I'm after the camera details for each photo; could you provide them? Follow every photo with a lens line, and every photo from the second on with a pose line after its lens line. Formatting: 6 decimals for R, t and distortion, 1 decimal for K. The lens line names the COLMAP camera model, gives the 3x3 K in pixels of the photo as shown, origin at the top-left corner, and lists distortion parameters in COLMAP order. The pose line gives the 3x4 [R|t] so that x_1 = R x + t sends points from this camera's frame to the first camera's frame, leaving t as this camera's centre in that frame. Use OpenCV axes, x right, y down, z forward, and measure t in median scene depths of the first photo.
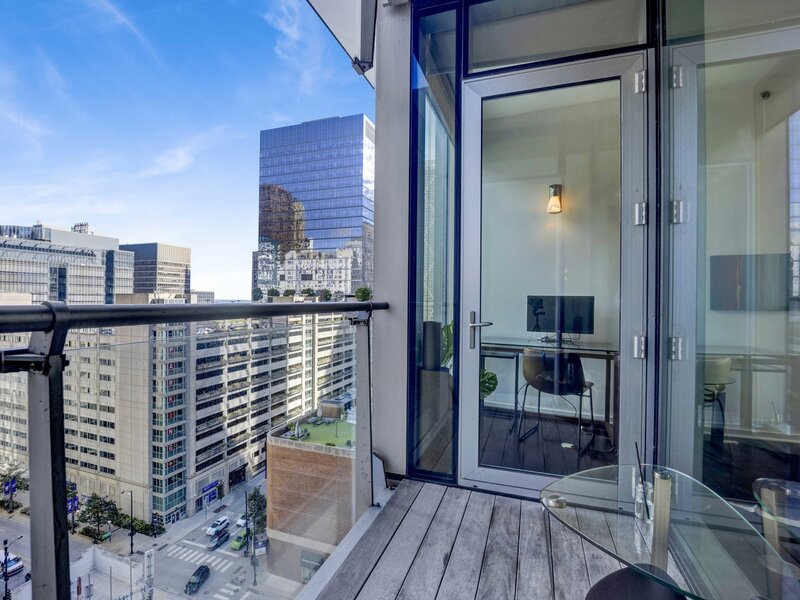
lens RADIAL K [[385.0, 0, 399.0], [0, 385.0, 299.0], [0, 0, 1]] dist [-0.019640, -0.003311]
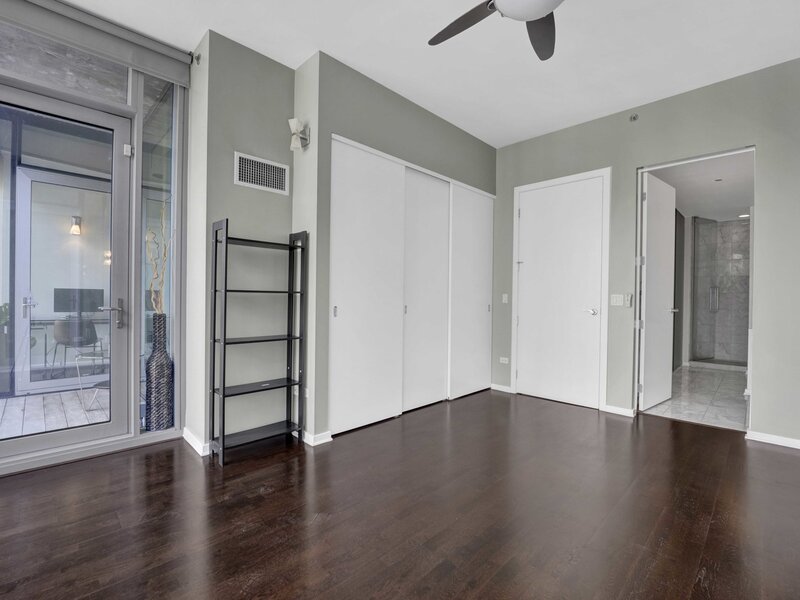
lens RADIAL K [[385.0, 0, 401.2], [0, 385.0, 296.4], [0, 0, 1]] dist [-0.019640, -0.003311]
pose [[0.448802, -0.009378, 0.893582, -0.398064], [-0.004079, 0.999913, 0.012543, -0.001042], [-0.893622, -0.009274, 0.448725, -0.923147]]
